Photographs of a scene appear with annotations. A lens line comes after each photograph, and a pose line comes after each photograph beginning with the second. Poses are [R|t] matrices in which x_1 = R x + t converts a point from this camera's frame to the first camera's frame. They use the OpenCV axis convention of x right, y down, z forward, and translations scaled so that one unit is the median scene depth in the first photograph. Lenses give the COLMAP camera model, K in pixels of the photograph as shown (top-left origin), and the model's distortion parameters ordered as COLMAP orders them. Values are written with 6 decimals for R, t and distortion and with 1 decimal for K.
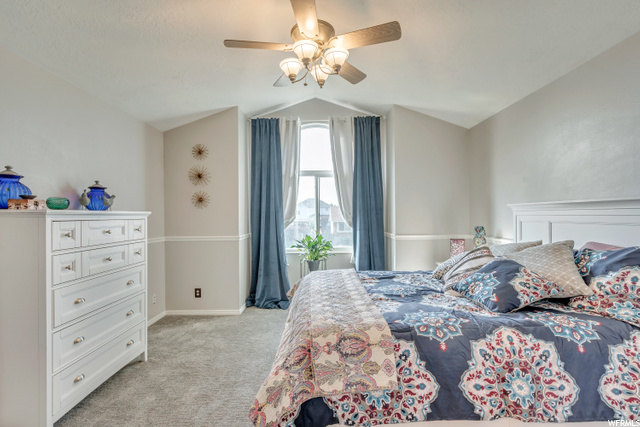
lens RADIAL K [[291.1, 0, 319.5], [0, 291.1, 213.2], [0, 0, 1]] dist [-0.003163, 0.002332]
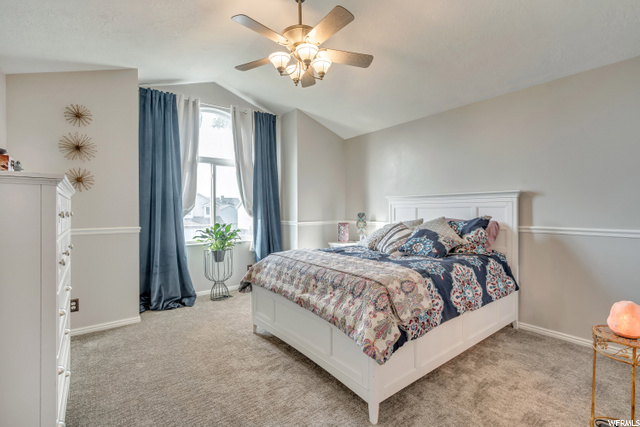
lens RADIAL K [[291.1, 0, 306.0], [0, 291.1, 210.8], [0, 0, 1]] dist [-0.003163, 0.002332]
pose [[0.797232, 0.004493, 0.603656, -0.381852], [-0.005164, 0.999986, -0.000623, 0.029205], [-0.603651, -0.002621, 0.797245, 0.053837]]
